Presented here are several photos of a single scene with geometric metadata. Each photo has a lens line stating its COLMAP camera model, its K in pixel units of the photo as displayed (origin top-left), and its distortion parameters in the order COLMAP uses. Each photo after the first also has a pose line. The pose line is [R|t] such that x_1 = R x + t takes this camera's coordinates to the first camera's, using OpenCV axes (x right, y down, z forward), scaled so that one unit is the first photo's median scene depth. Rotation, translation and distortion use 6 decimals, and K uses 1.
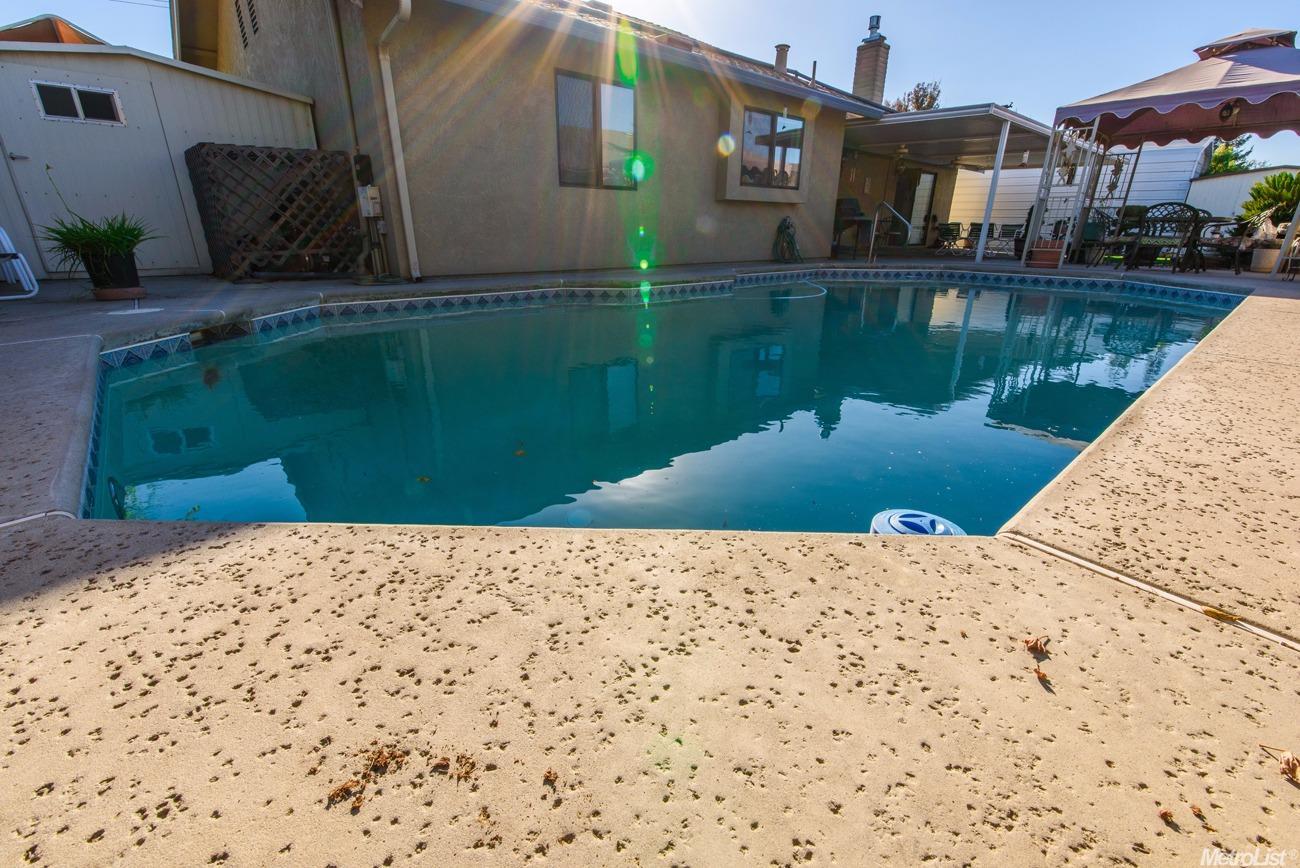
lens RADIAL K [[557.6, 0, 650.0], [0, 557.6, 434.0], [0, 0, 1]] dist [0.000561, -0.000574]
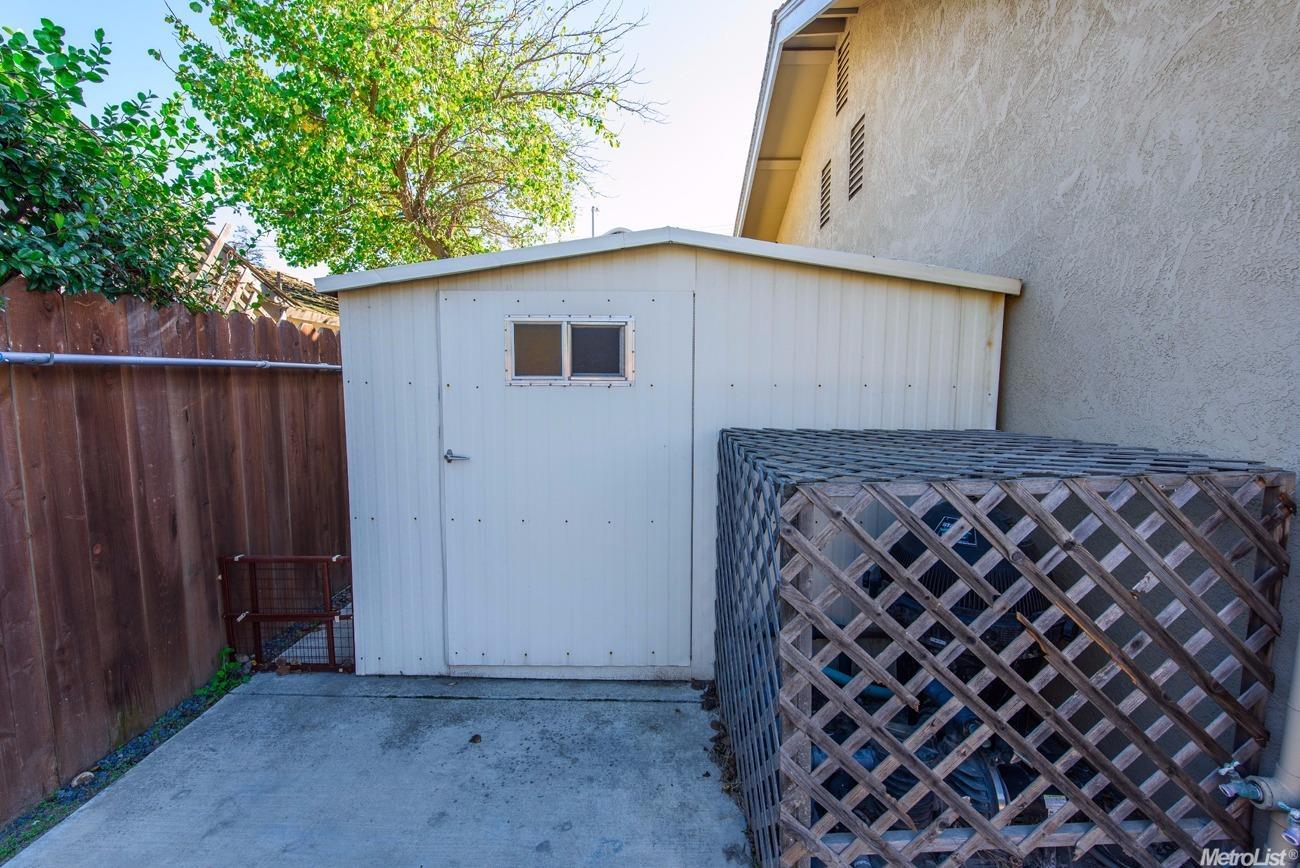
lens RADIAL K [[557.6, 0, 650.0], [0, 557.6, 434.0], [0, 0, 1]] dist [0.000561, -0.000574]
pose [[0.738192, 0.095917, -0.667737, -0.616601], [-0.231012, 0.965935, -0.116635, -0.464377], [0.633803, 0.240355, 0.735203, 0.680312]]
